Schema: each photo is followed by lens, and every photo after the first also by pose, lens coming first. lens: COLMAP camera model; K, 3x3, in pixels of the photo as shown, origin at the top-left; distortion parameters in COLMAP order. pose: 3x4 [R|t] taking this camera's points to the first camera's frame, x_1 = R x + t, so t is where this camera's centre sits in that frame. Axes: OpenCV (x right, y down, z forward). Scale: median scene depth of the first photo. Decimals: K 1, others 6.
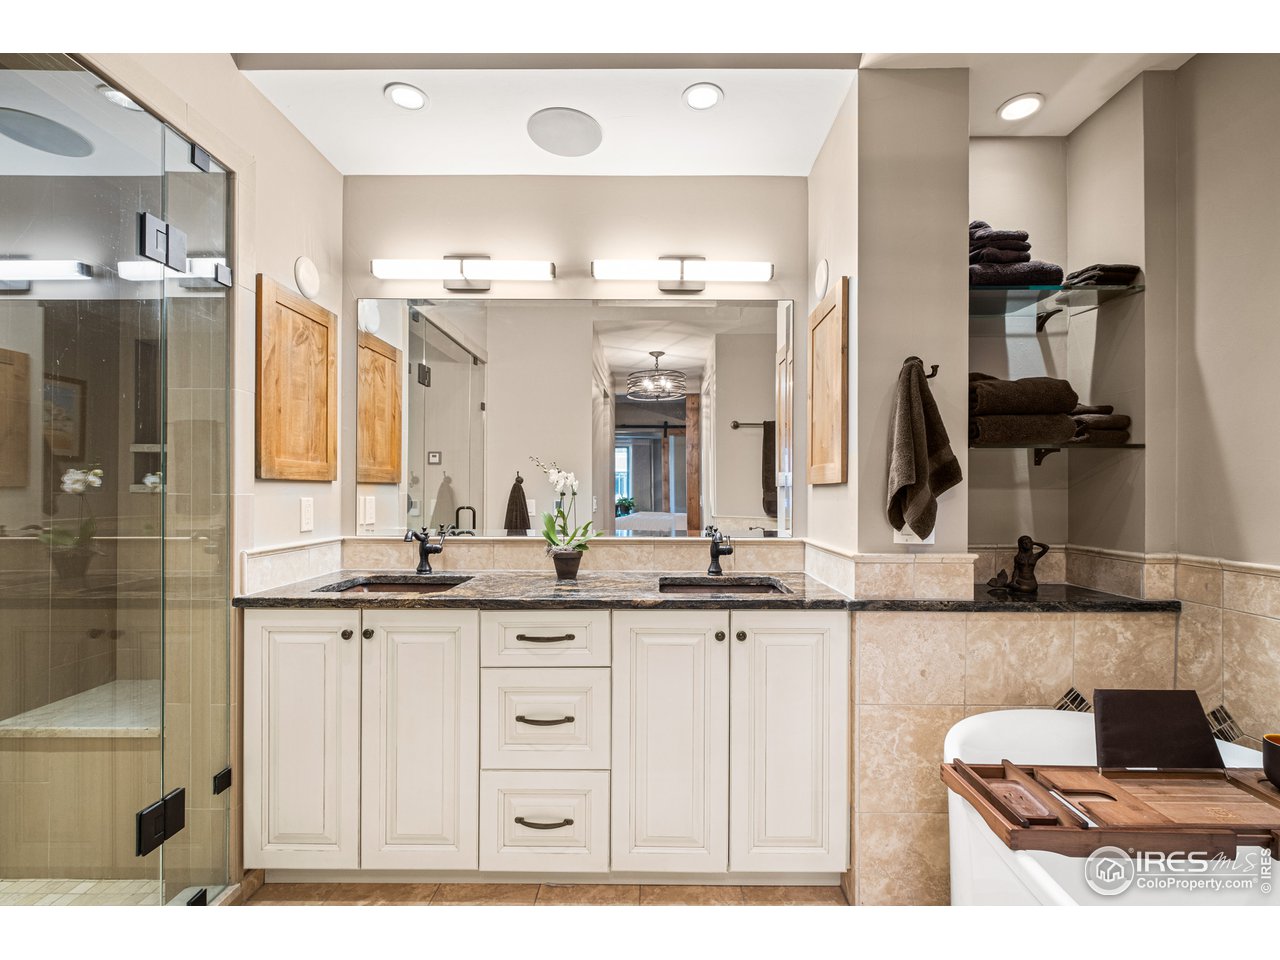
lens RADIAL K [[582.0, 0, 646.3], [0, 582.0, 484.6], [0, 0, 1]] dist [-0.006390, 0.000264]
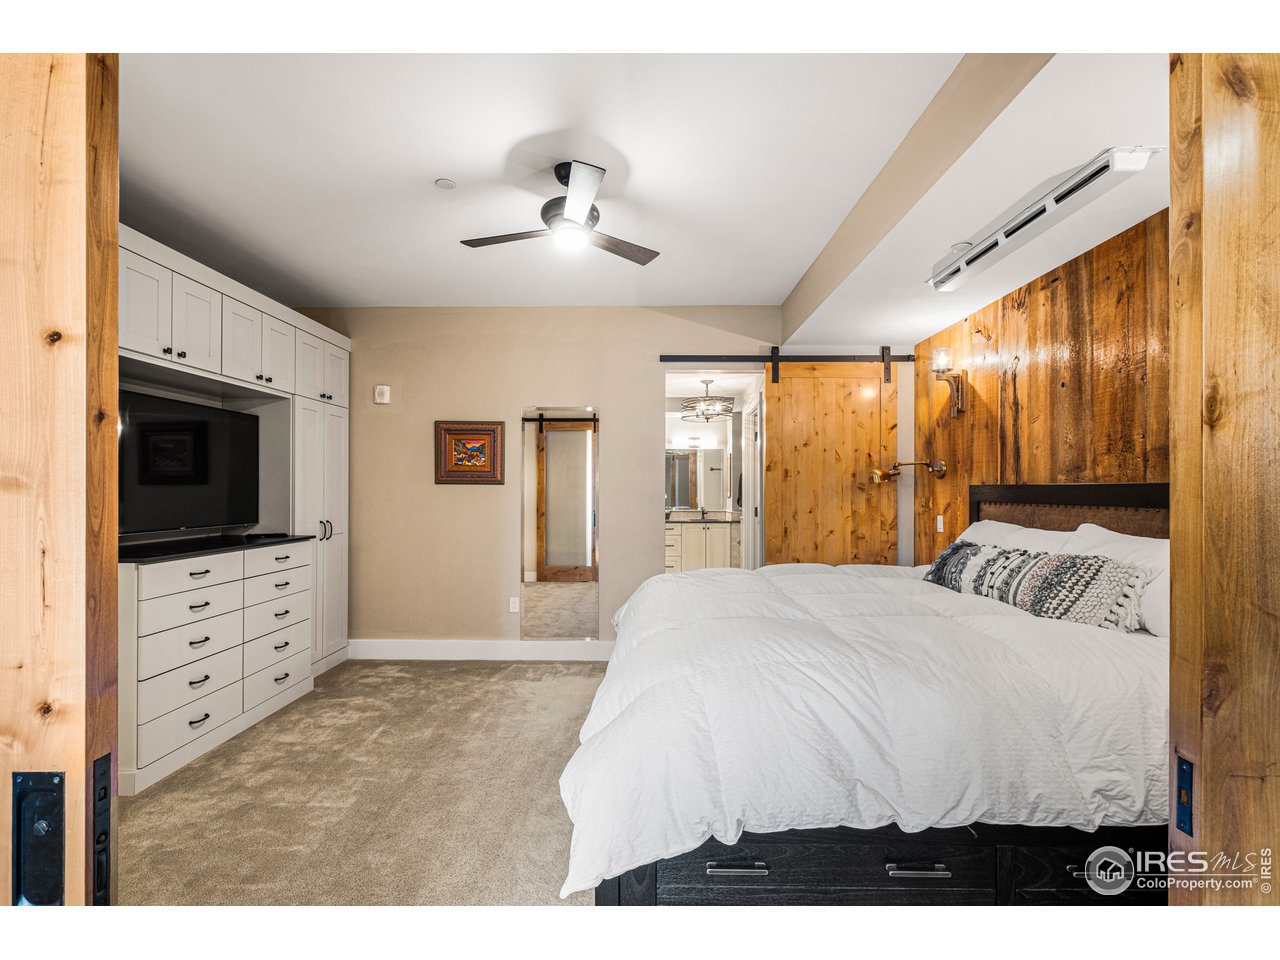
lens RADIAL K [[582.0, 0, 646.3], [0, 582.0, 484.6], [0, 0, 1]] dist [-0.006390, 0.000264]
pose [[0.999839, -0.001066, 0.017911, -0.449066], [0.000995, 0.999992, 0.003934, -0.129616], [-0.017915, -0.003915, 0.999832, -3.911316]]
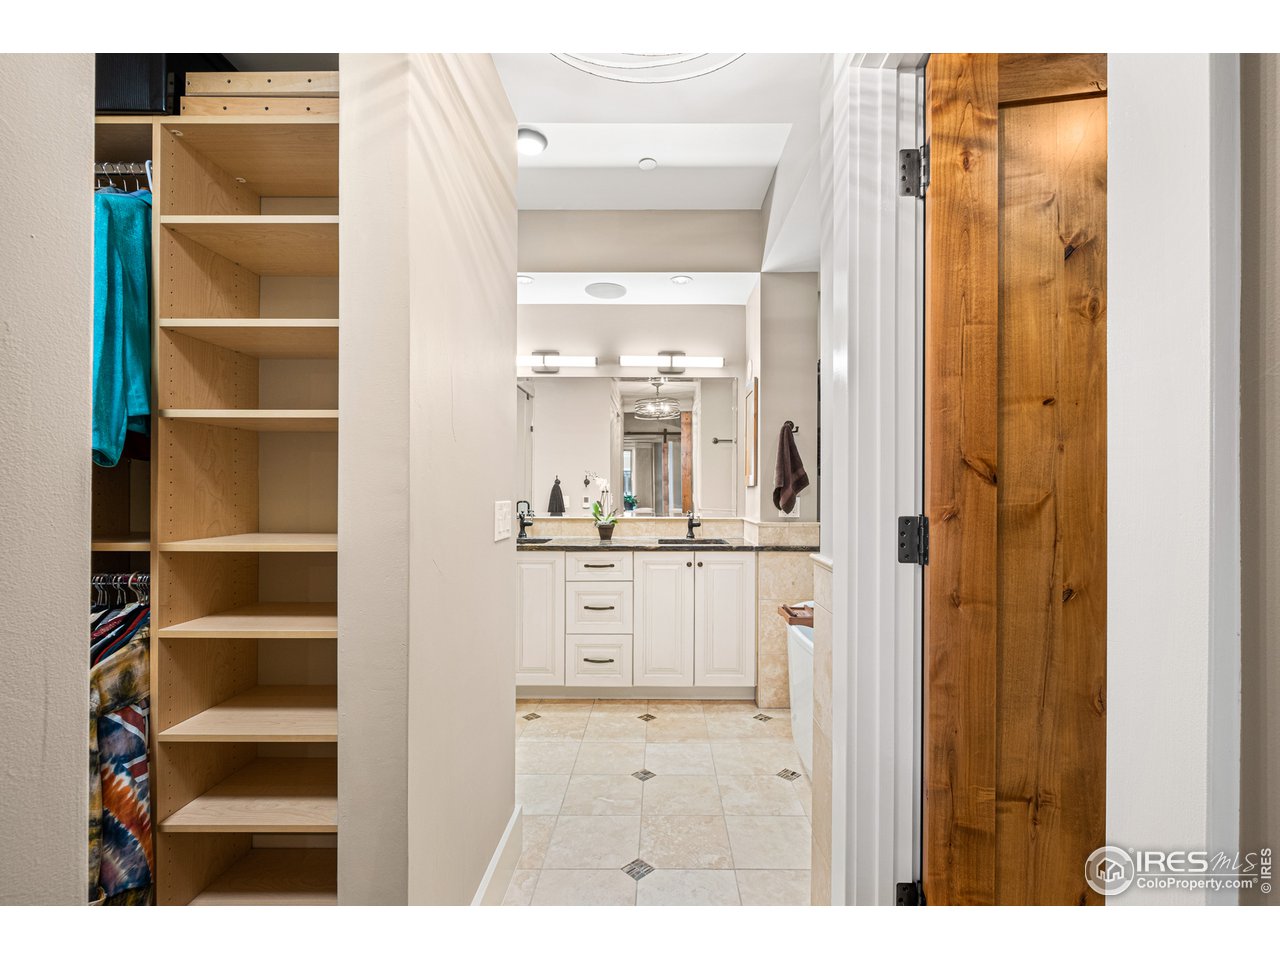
lens RADIAL K [[582.0, 0, 646.3], [0, 582.0, 484.6], [0, 0, 1]] dist [-0.006390, 0.000264]
pose [[0.999999, -0.000206, -0.001592, -0.014035], [0.000211, 0.999995, 0.003150, -0.013567], [0.001592, -0.003150, 0.999994, -0.956415]]
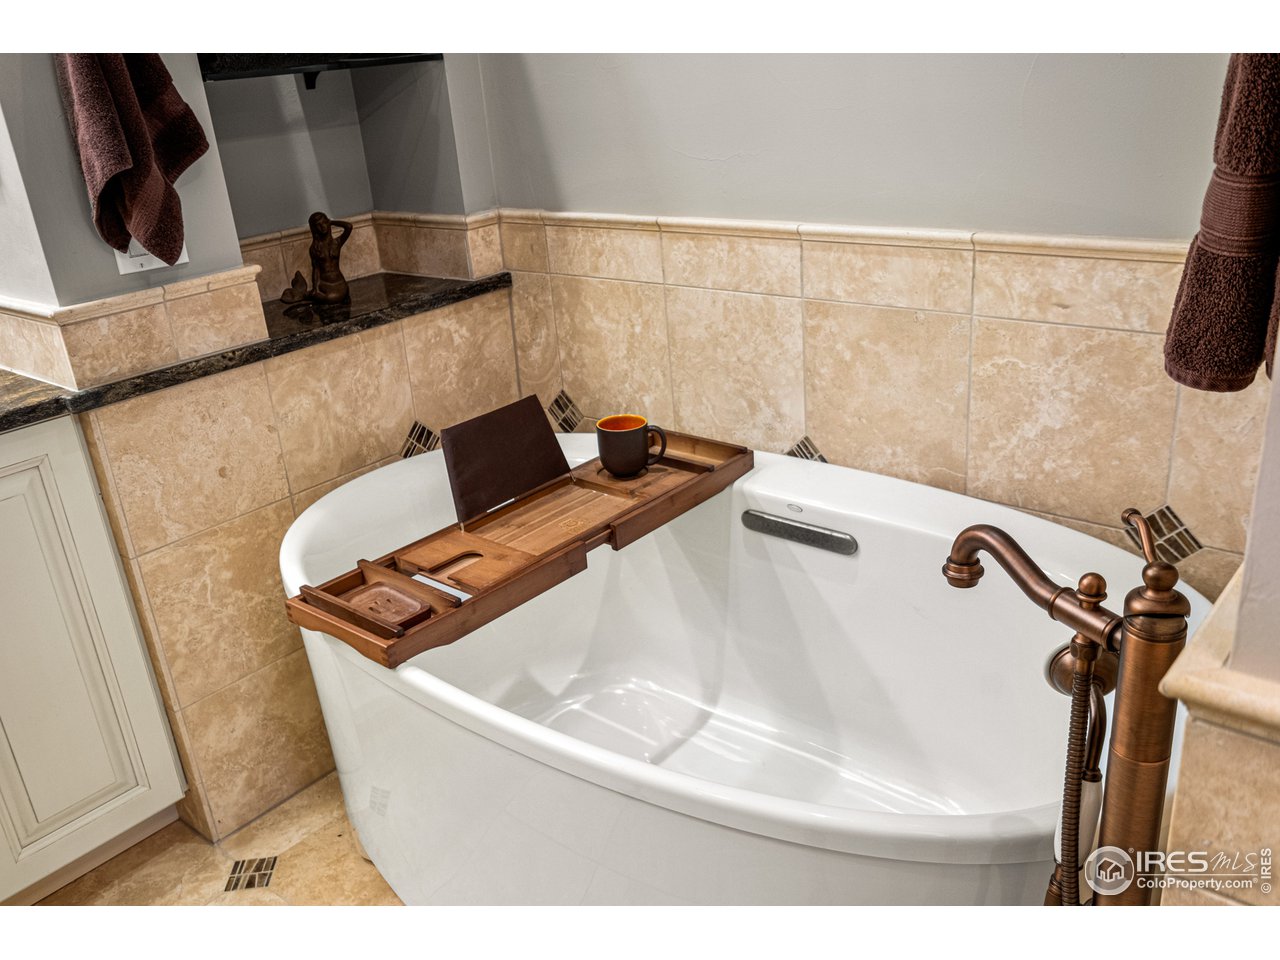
lens RADIAL K [[1100.7, 0, 668.4], [0, 1100.7, 485.8], [0, 0, 1]] dist [-0.001478, 0.012185]
pose [[0.625746, -0.347246, 0.698472, -0.054362], [0.069000, 0.916576, 0.393862, -0.094848], [-0.776969, -0.198263, 0.597503, -0.081034]]
